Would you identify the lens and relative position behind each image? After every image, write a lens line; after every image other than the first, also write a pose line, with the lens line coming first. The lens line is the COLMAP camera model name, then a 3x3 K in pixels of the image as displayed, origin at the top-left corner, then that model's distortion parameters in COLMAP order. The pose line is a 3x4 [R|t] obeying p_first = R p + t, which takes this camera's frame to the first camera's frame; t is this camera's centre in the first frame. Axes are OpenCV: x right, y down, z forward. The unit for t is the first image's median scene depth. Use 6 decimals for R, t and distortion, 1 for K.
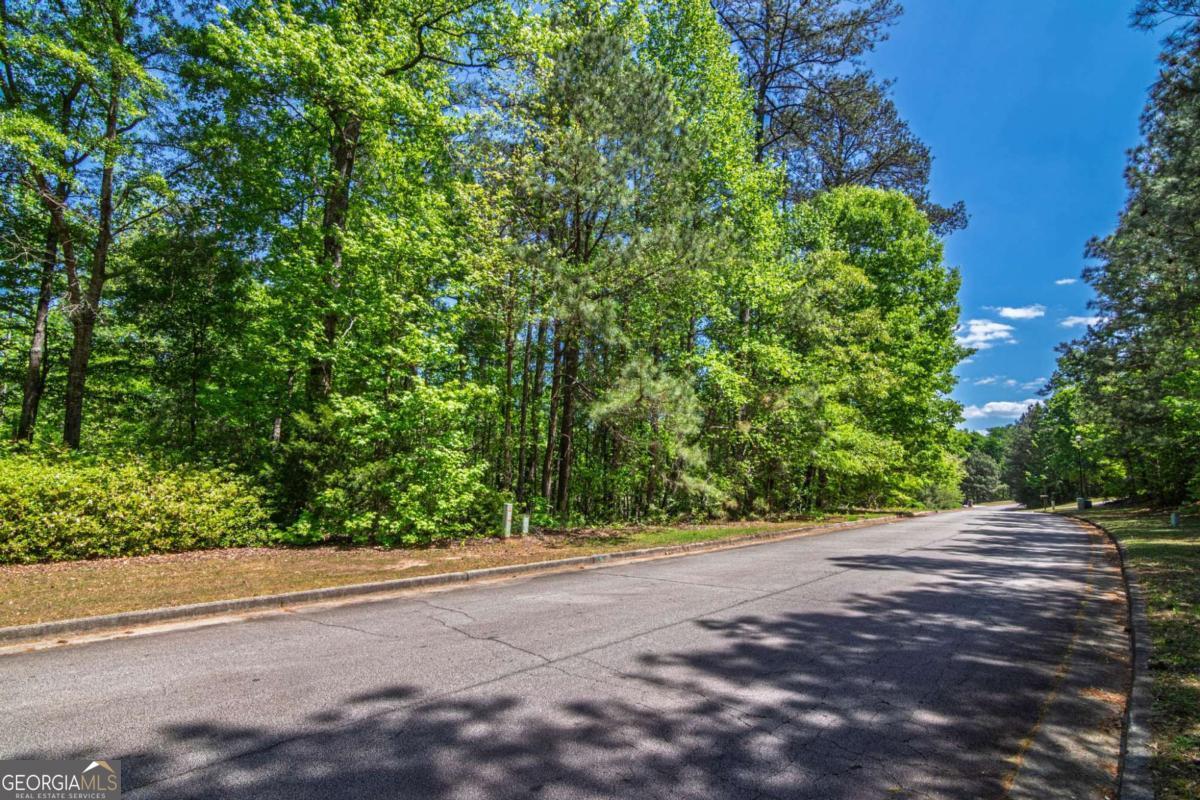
lens RADIAL K [[617.6, 0, 600.0], [0, 617.6, 400.0], [0, 0, 1]] dist [-0.001260, -0.000719]
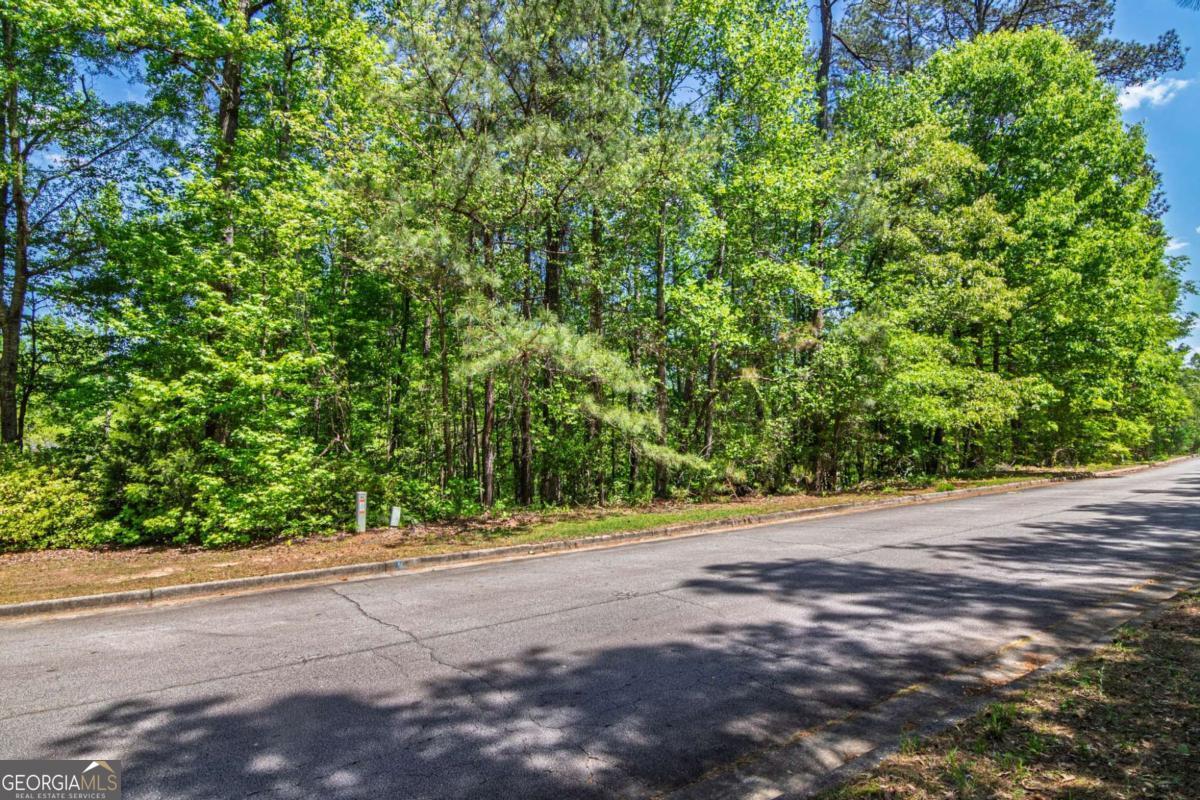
lens RADIAL K [[648.8, 0, 600.0], [0, 648.8, 400.0], [0, 0, 1]] dist [-0.000081, -0.009402]
pose [[0.957975, -0.063069, -0.279831, 0.232837], [0.080251, 0.995502, 0.050363, 0.015336], [0.275396, -0.070704, 0.958727, 0.148732]]
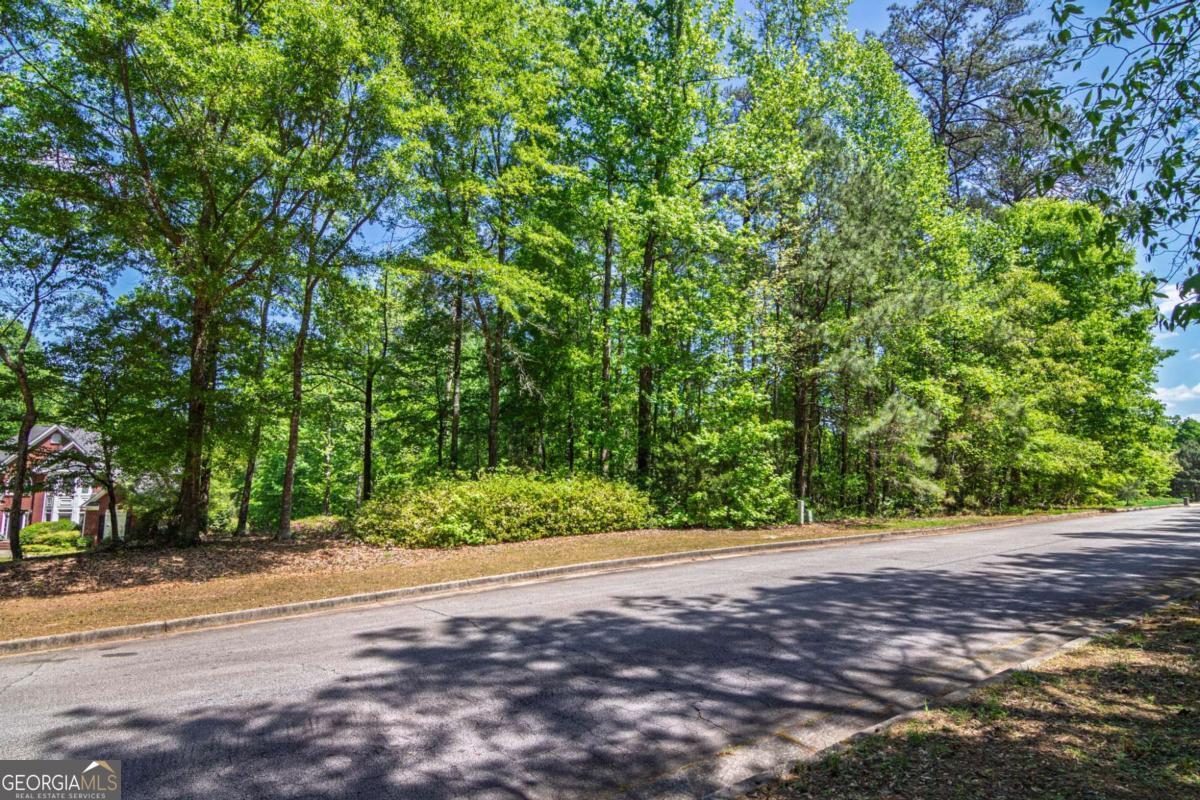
lens RADIAL K [[648.8, 0, 600.0], [0, 648.8, 400.0], [0, 0, 1]] dist [-0.000081, -0.009402]
pose [[0.979985, -0.045542, -0.193793, -0.171651], [0.045033, 0.998961, -0.007034, -0.043177], [0.193912, -0.001834, 0.981017, -0.323282]]
